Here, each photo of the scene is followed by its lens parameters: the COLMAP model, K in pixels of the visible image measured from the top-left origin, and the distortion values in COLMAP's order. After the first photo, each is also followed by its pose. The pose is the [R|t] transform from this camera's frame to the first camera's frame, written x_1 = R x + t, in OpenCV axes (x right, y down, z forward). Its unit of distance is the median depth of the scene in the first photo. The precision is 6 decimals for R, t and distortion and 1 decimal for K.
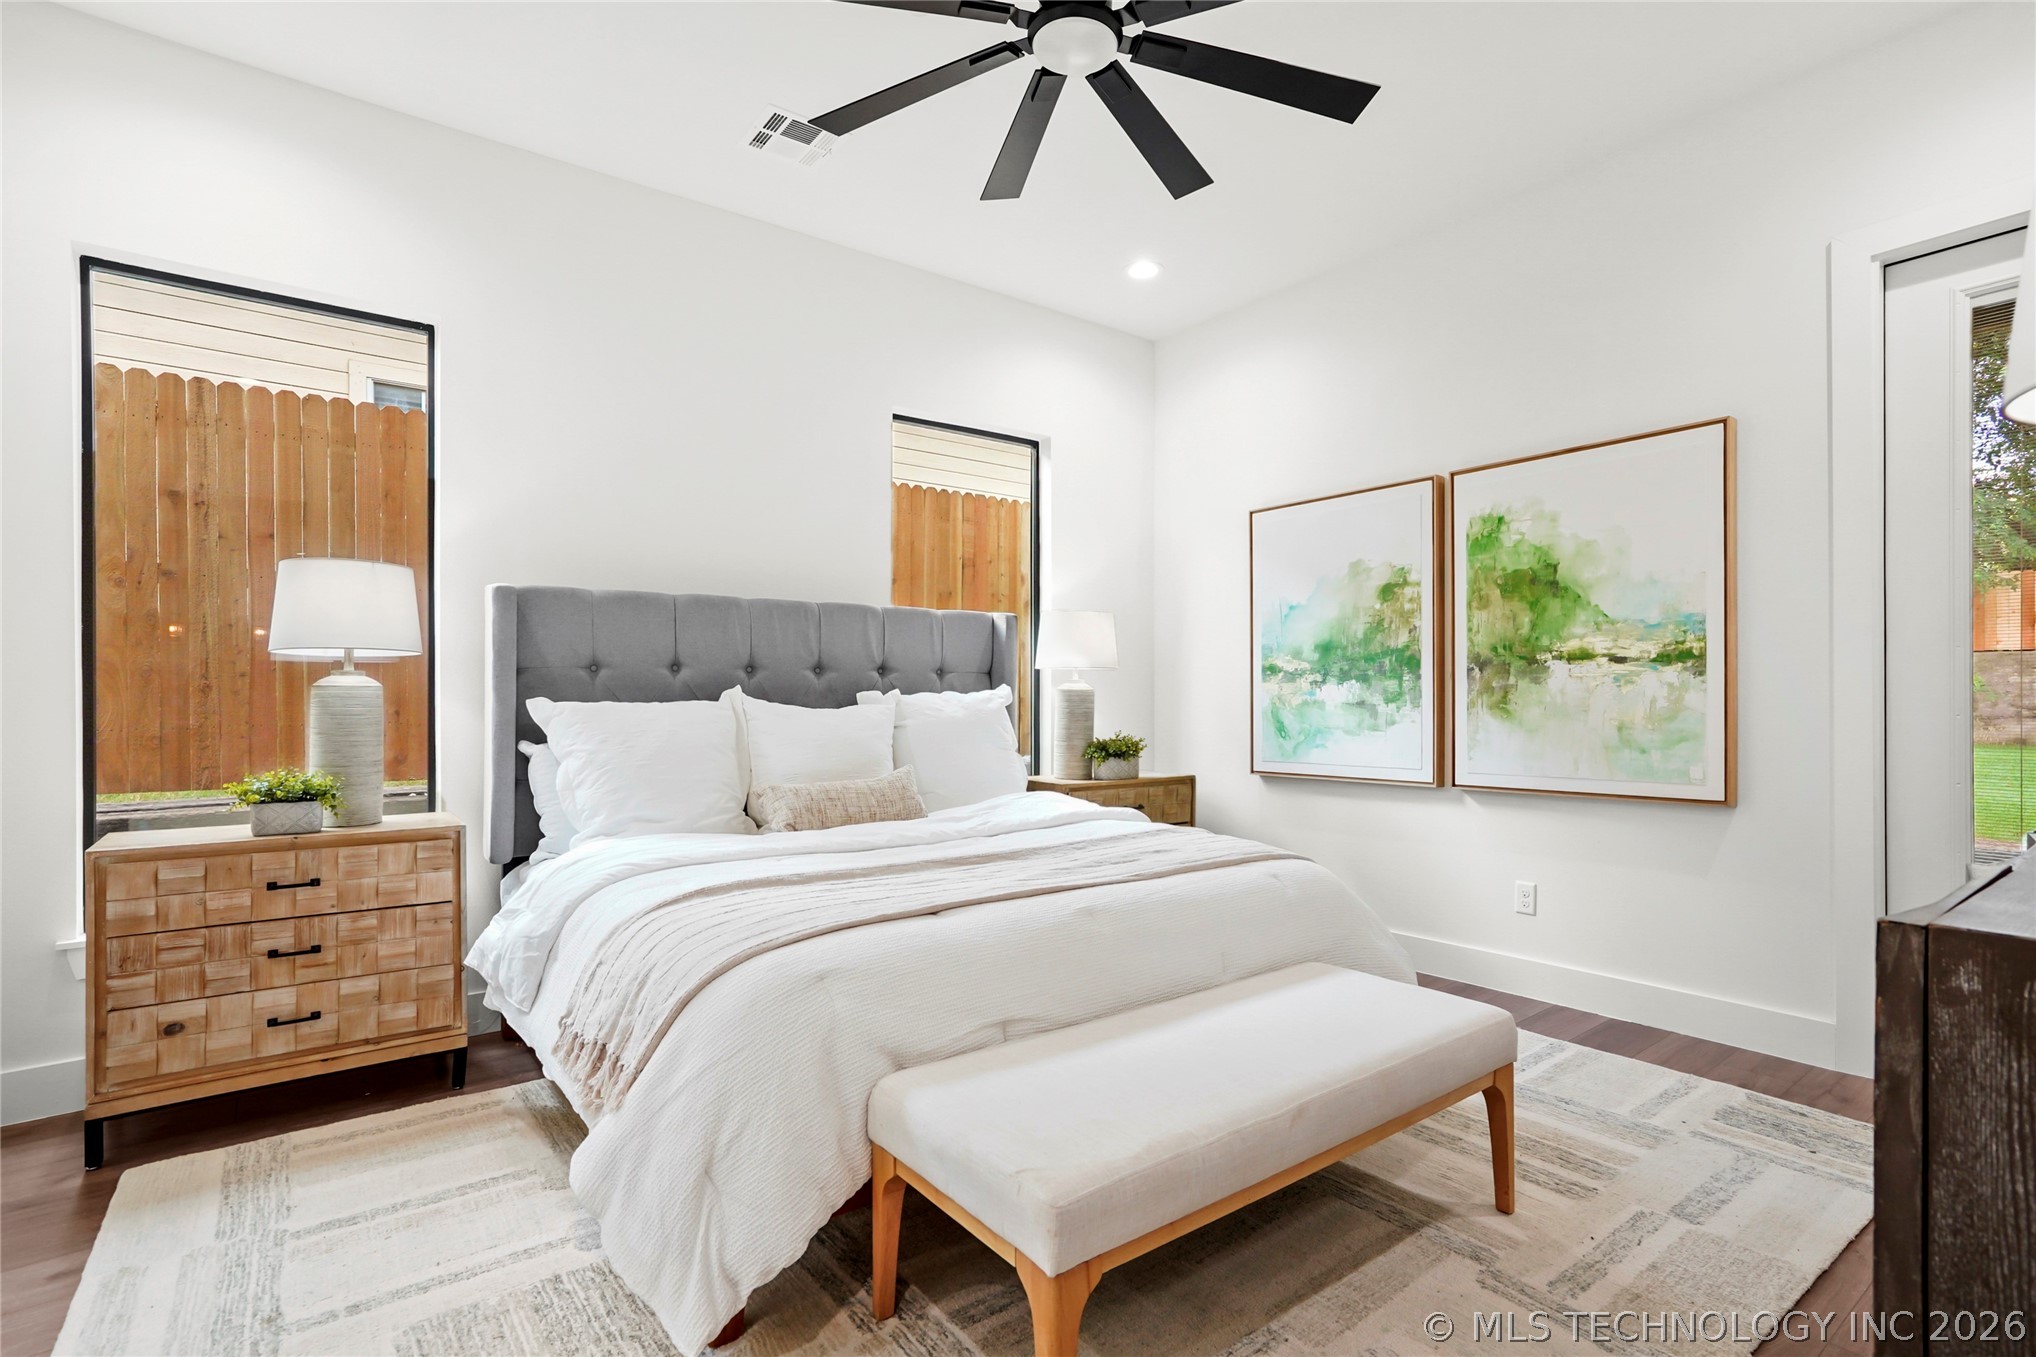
lens RADIAL K [[962.4, 0, 1001.3], [0, 962.4, 709.1], [0, 0, 1]] dist [-0.015037, 0.002713]
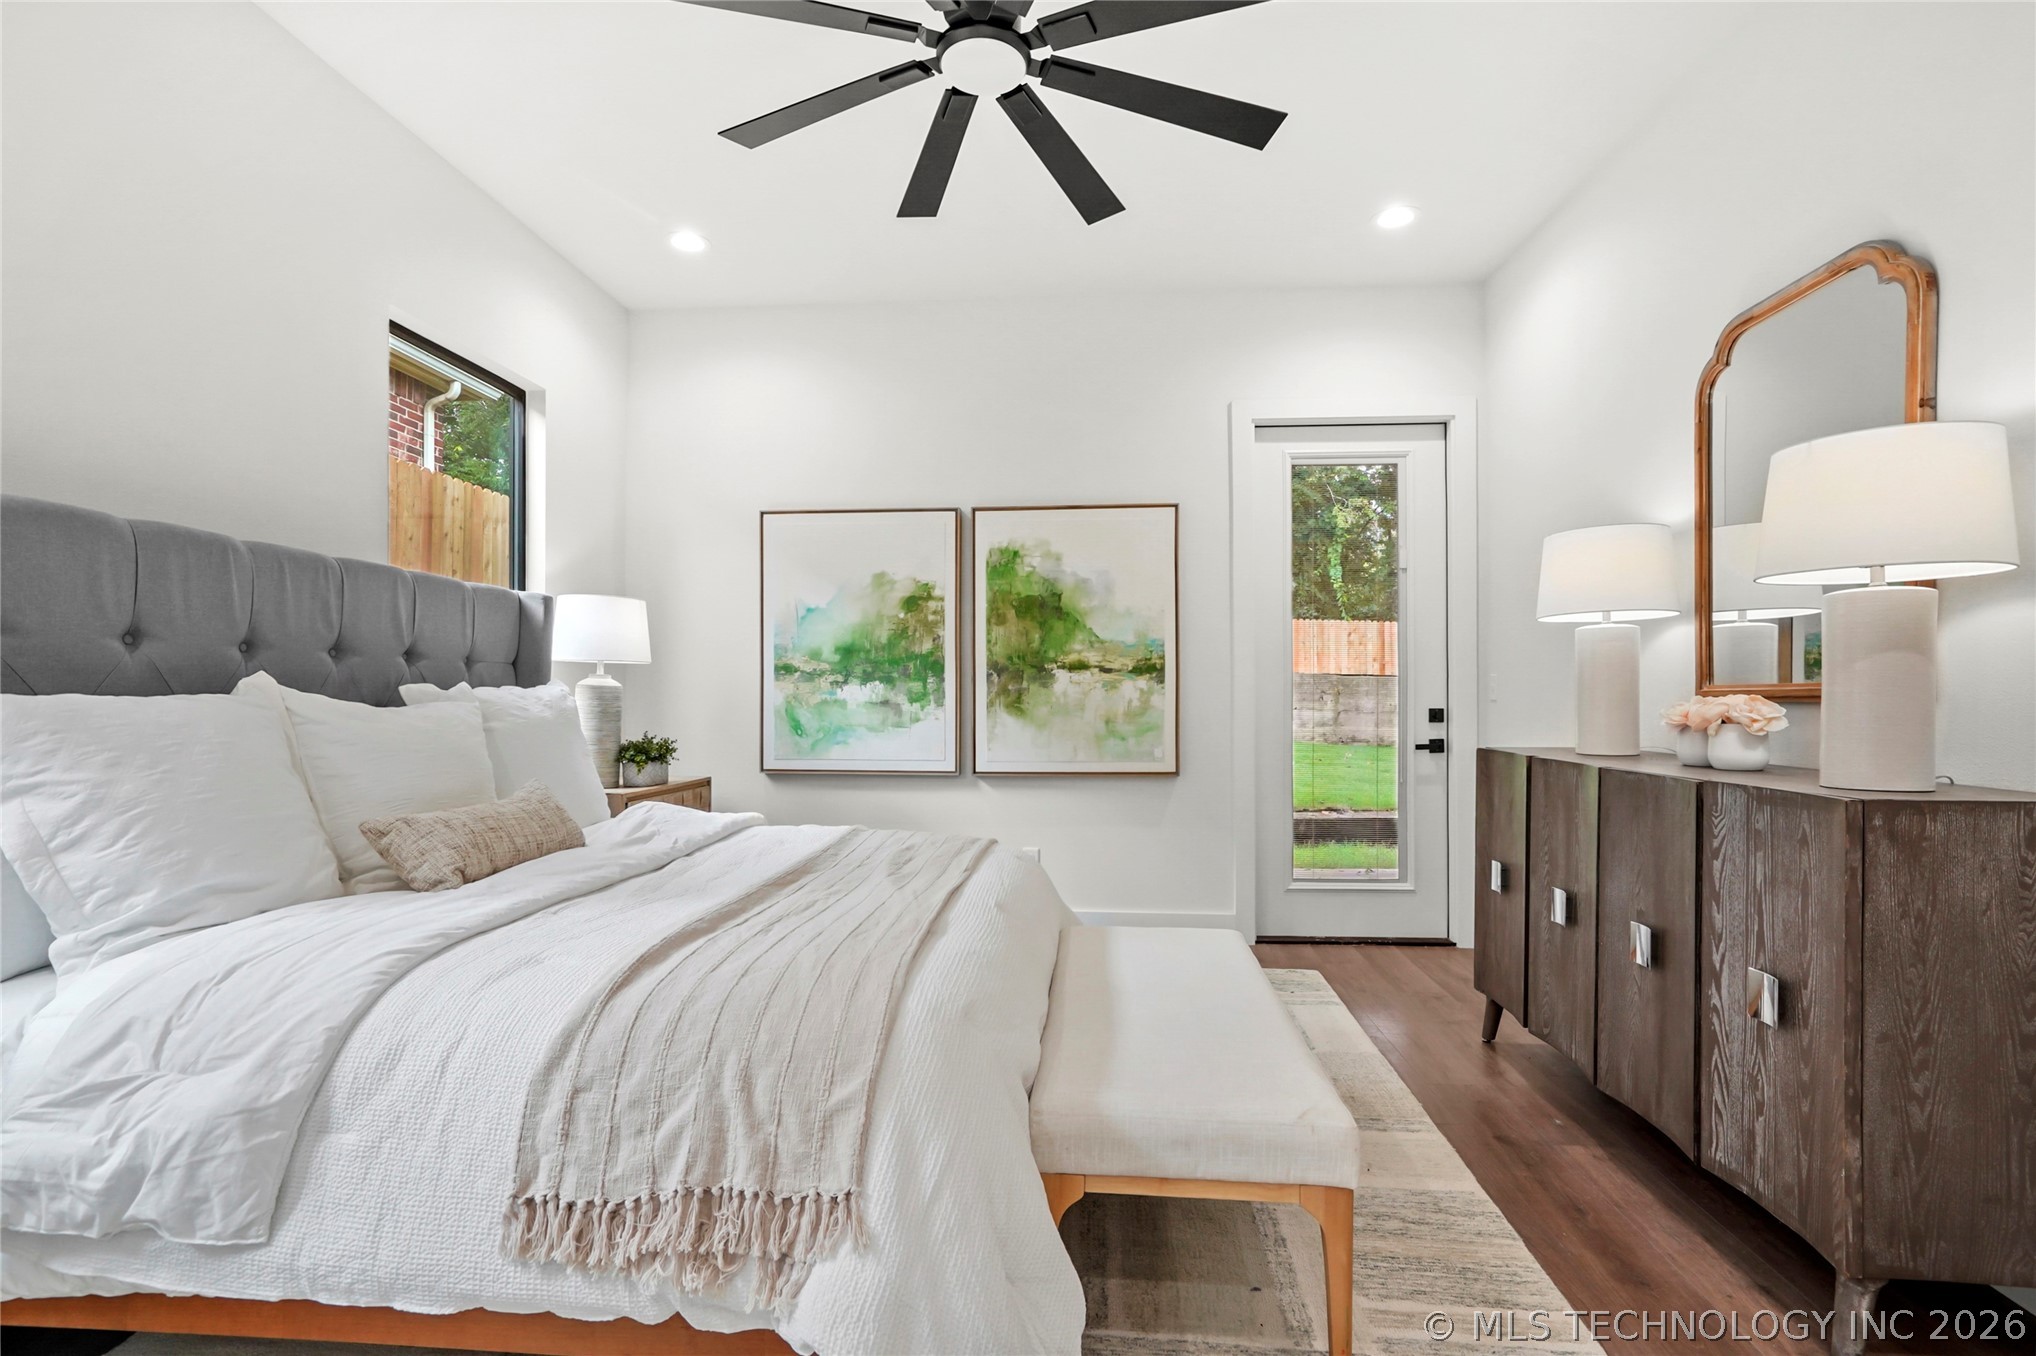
lens RADIAL K [[962.4, 0, 1011.3], [0, 962.4, 691.6], [0, 0, 1]] dist [-0.015037, 0.002713]
pose [[0.673544, 0.011578, 0.739056, -0.381799], [0.001096, 0.999861, -0.016663, -0.000089], [-0.739146, 0.012033, 0.673438, 0.172325]]
